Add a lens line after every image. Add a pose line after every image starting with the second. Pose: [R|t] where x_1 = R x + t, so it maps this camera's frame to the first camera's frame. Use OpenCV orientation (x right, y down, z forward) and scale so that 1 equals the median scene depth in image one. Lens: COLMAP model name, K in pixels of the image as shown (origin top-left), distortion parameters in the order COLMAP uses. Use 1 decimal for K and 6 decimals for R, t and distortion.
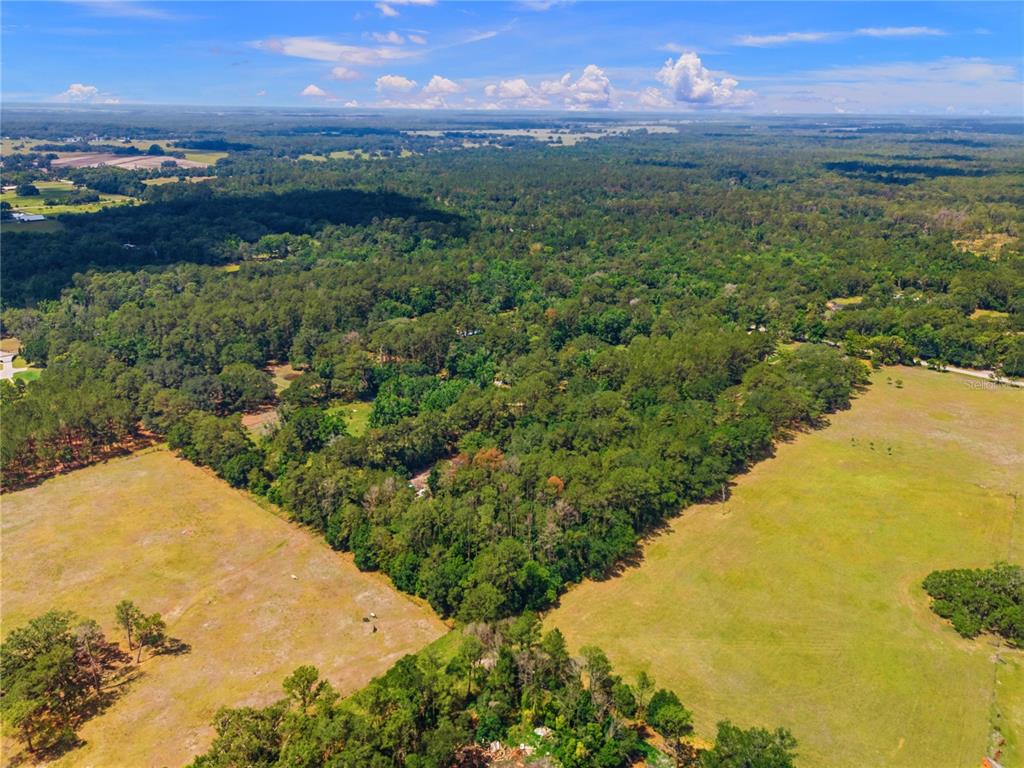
lens RADIAL K [[749.4, 0, 516.9], [0, 749.4, 362.6], [0, 0, 1]] dist [0.056543, -0.046987]
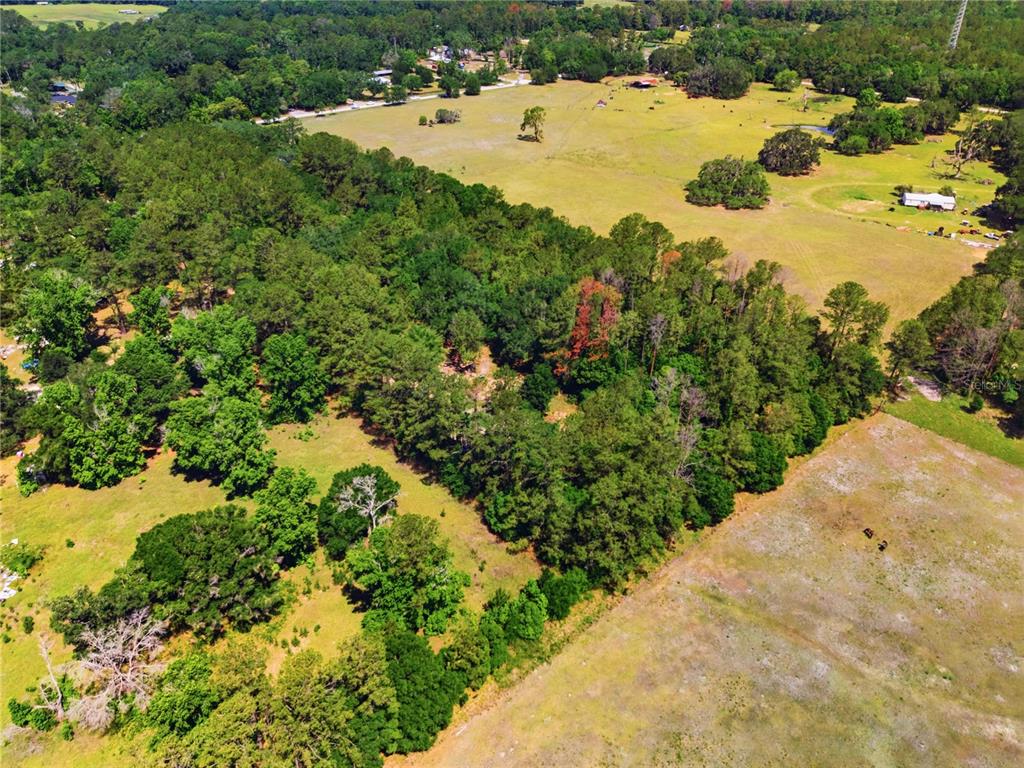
lens RADIAL K [[749.4, 0, 508.9], [0, 749.4, 379.3], [0, 0, 1]] dist [0.056543, -0.046987]
pose [[0.121033, -0.526365, 0.841600, -0.588872], [0.306054, 0.826316, 0.472792, -0.129886], [-0.944289, 0.200352, 0.261108, 0.858488]]
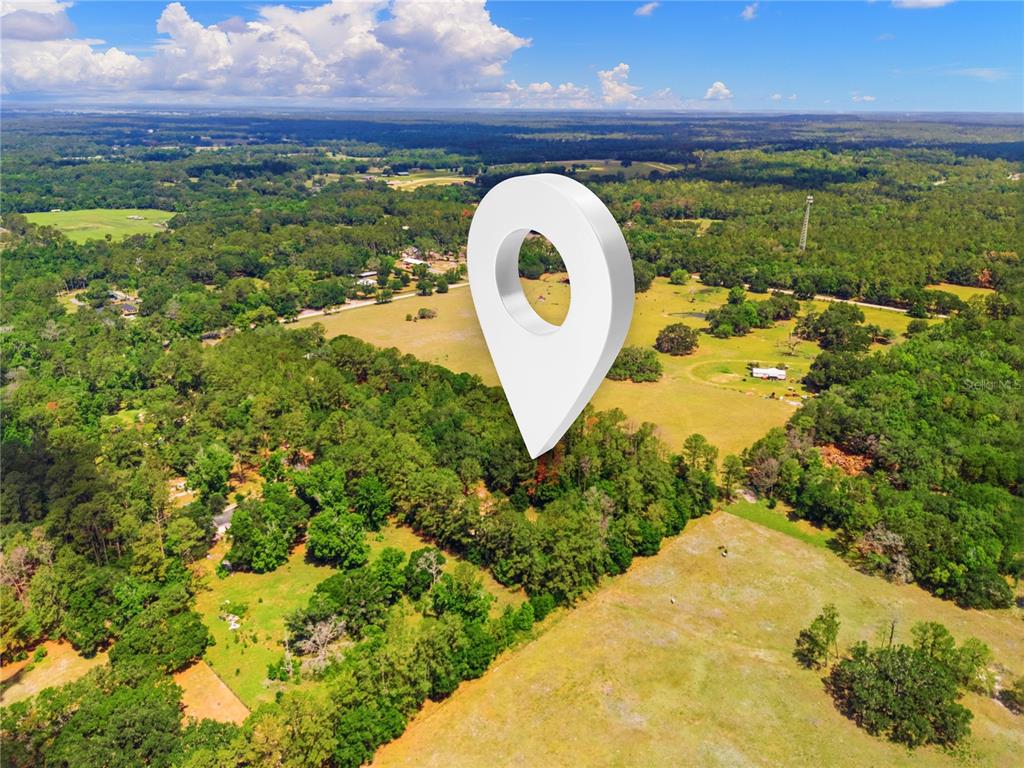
lens RADIAL K [[749.4, 0, 510.0], [0, 749.4, 360.5], [0, 0, 1]] dist [0.056543, -0.046987]
pose [[0.042110, -0.330676, 0.942804, -0.956254], [0.310291, 0.901308, 0.302263, -0.306469], [-0.949708, 0.279816, 0.140560, 0.811557]]
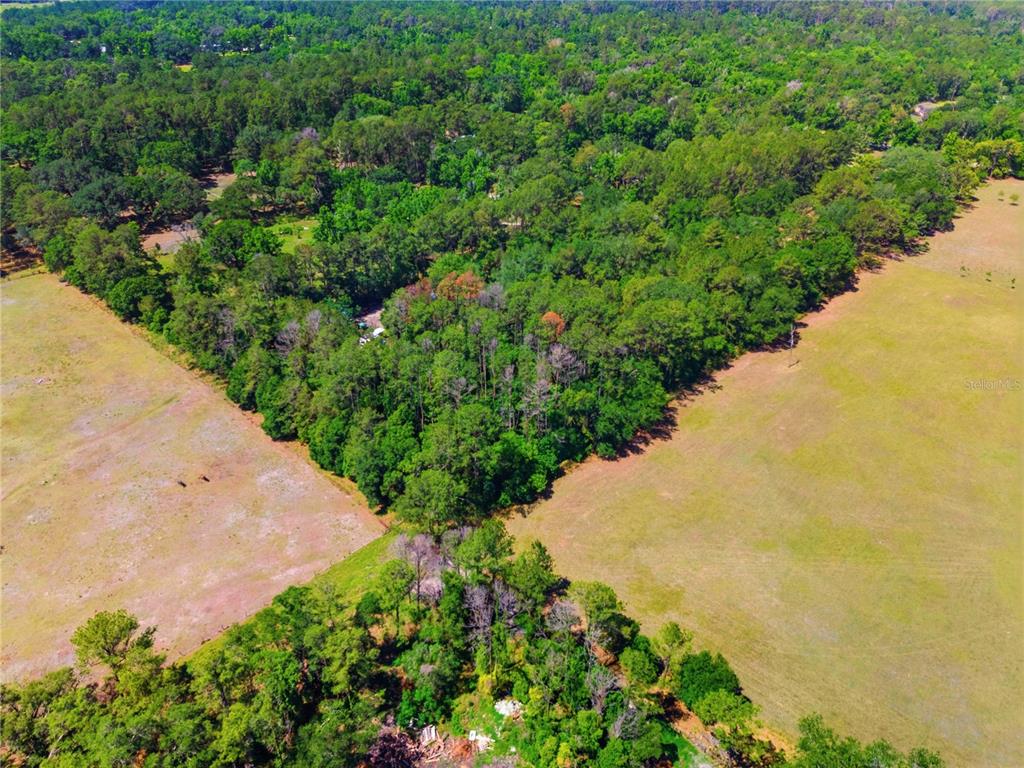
lens RADIAL K [[749.4, 0, 516.6], [0, 749.4, 363.8], [0, 0, 1]] dist [0.056543, -0.046987]
pose [[0.999408, 0.012882, -0.031907, 0.035513], [-0.005996, 0.978289, 0.207158, 0.049511], [0.033883, -0.206844, 0.977787, 0.278462]]
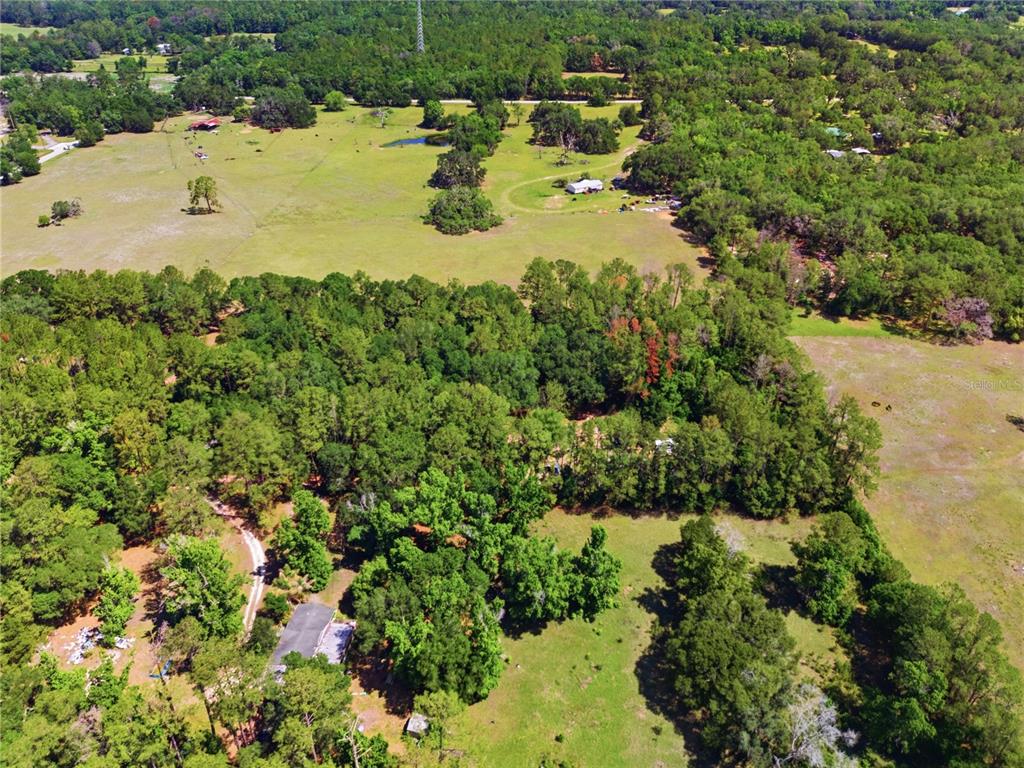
lens RADIAL K [[749.4, 0, 511.6], [0, 749.4, 381.4], [0, 0, 1]] dist [0.056543, -0.046987]
pose [[-0.629953, -0.425850, 0.649470, -0.468299], [0.229943, 0.696497, 0.679719, -0.377562], [-0.741812, 0.577532, -0.340839, 1.309478]]
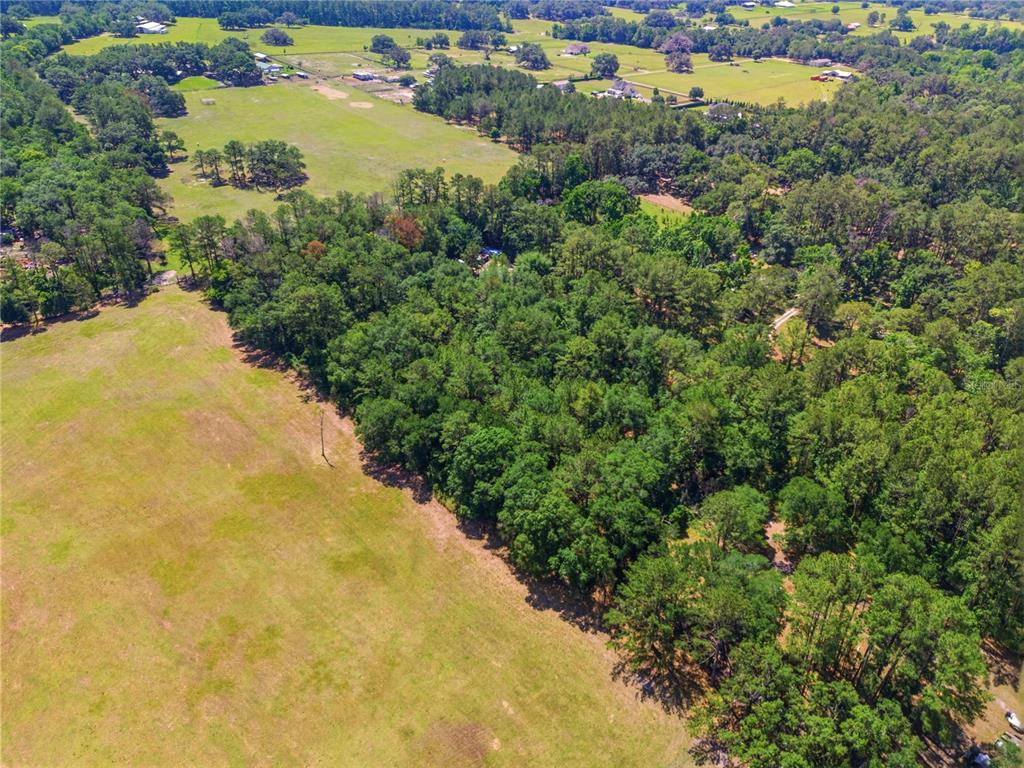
lens RADIAL K [[749.4, 0, 511.6], [0, 749.4, 386.6], [0, 0, 1]] dist [0.056543, -0.046987]
pose [[-0.131468, 0.508527, -0.850950, 0.736381], [-0.330288, 0.786885, 0.521270, -0.202251], [0.934680, 0.349589, 0.064511, 1.053162]]
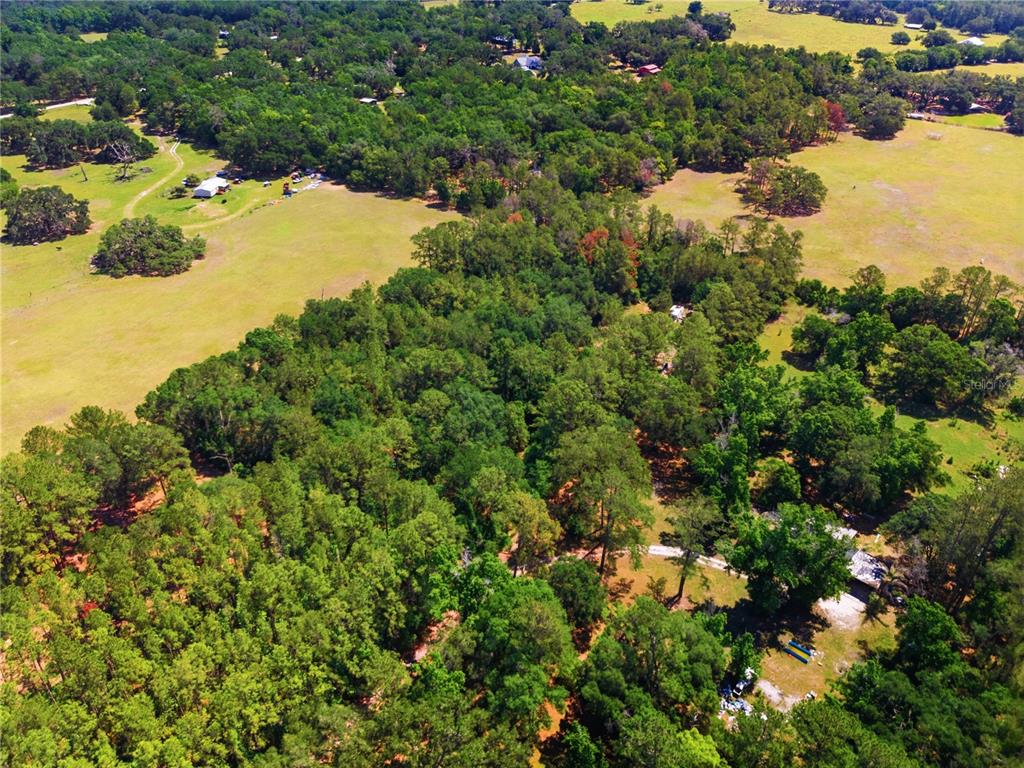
lens RADIAL K [[749.4, 0, 513.6], [0, 749.4, 388.0], [0, 0, 1]] dist [0.056543, -0.046987]
pose [[-0.992926, 0.037666, -0.112600, 0.160758], [-0.063078, 0.636113, 0.769013, -0.407456], [0.100592, 0.770676, -0.629238, 1.577909]]
